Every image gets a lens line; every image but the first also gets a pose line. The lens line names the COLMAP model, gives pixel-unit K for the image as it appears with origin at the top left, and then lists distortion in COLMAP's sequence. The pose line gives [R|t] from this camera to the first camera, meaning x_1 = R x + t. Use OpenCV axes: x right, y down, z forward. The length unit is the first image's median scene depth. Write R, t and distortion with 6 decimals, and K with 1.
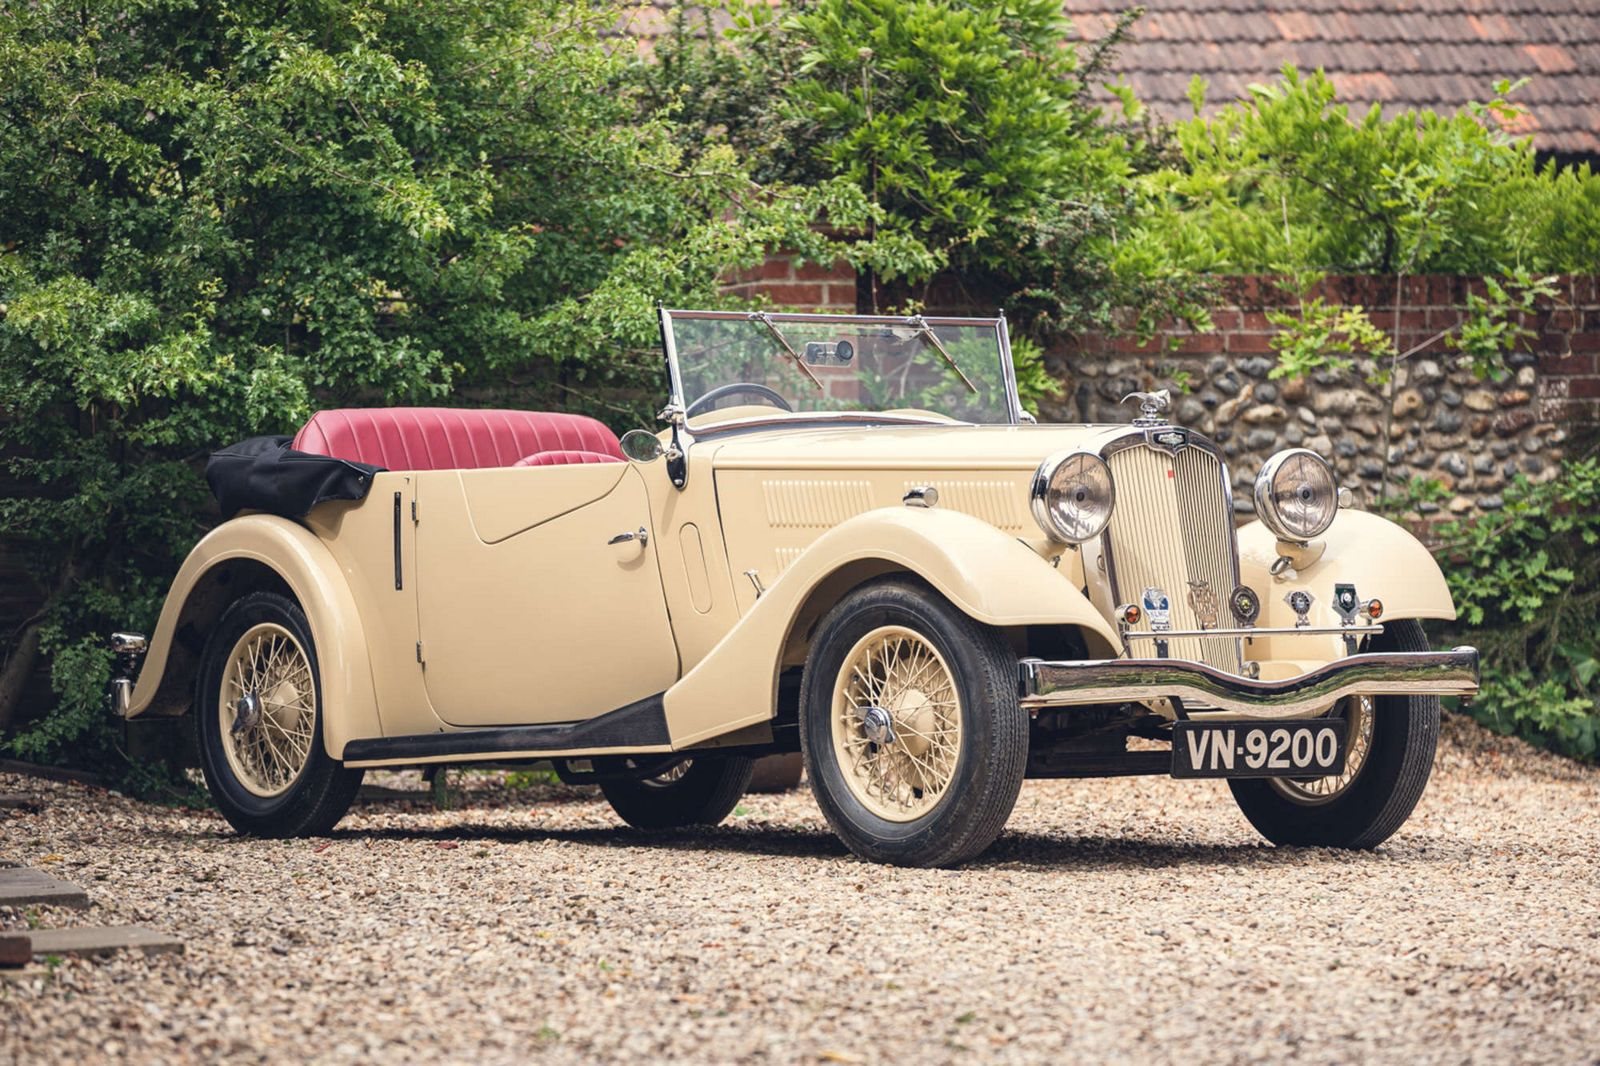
lens RADIAL K [[6992.2, 0, 800.0], [0, 6992.2, 533.0], [0, 0, 1]] dist [0.438043, 6.049469]
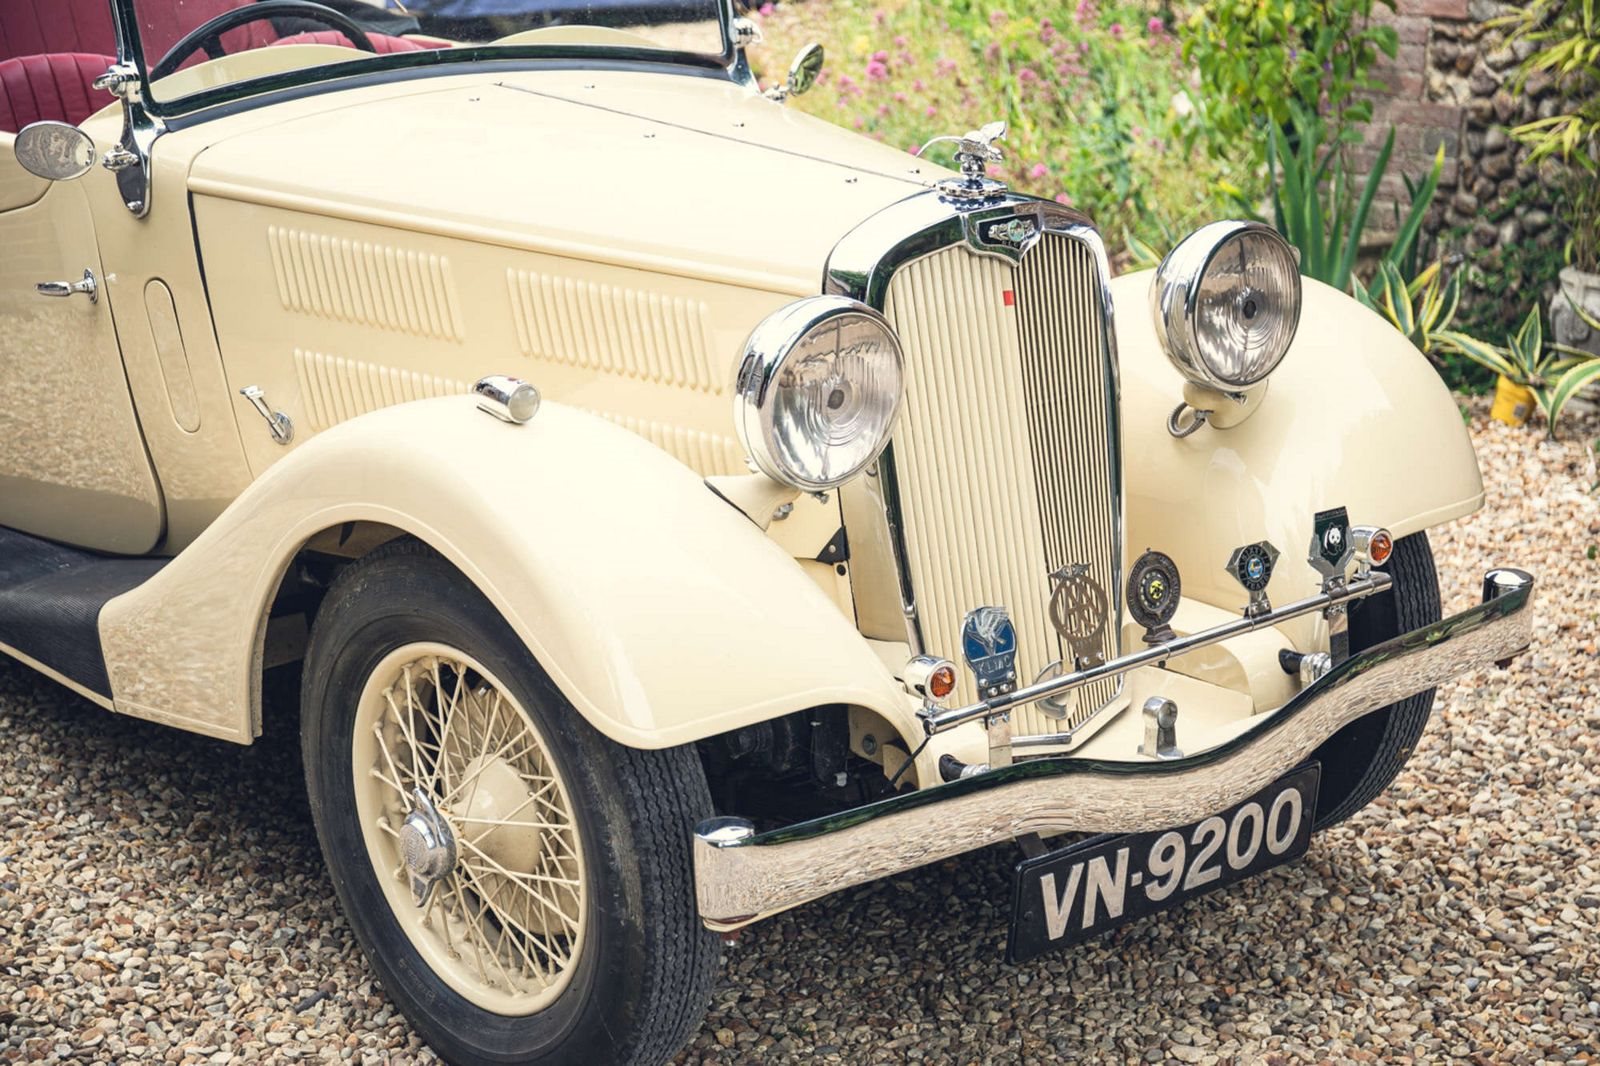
lens RADIAL K [[2774.4, 0, 800.0], [0, 2774.4, 533.0], [0, 0, 1]] dist [0.035817, 0.085096]
pose [[0.999222, 0.001795, 0.039390, 0.029886], [-0.013445, 0.954612, 0.297549, -0.053376], [-0.037068, -0.297847, 0.953894, 0.810754]]
